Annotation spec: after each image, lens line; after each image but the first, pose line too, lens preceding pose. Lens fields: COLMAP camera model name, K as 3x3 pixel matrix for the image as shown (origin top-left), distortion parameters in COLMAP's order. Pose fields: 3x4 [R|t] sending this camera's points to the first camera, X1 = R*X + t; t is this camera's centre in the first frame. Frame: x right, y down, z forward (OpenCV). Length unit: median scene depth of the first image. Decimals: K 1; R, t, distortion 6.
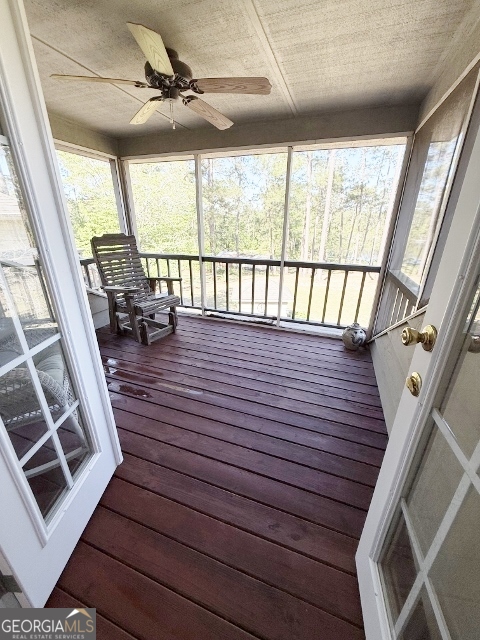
lens RADIAL K [[255.0, 0, 240.0], [0, 255.0, 320.9], [0, 0, 1]] dist [-0.002313, 0.000386]
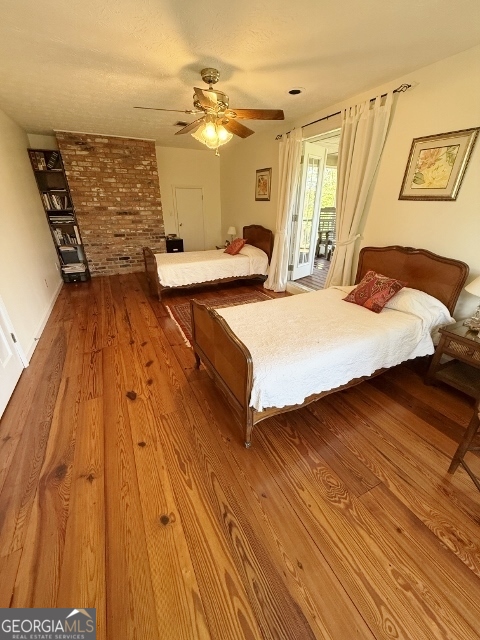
lens RADIAL K [[255.0, 0, 240.3], [0, 255.0, 318.2], [0, 0, 1]] dist [-0.002313, 0.000386]
pose [[0.733699, 0.280669, -0.618798, 0.531522], [-0.243751, 0.958804, 0.145875, 0.433799], [0.634249, 0.043804, 0.771887, -1.066488]]
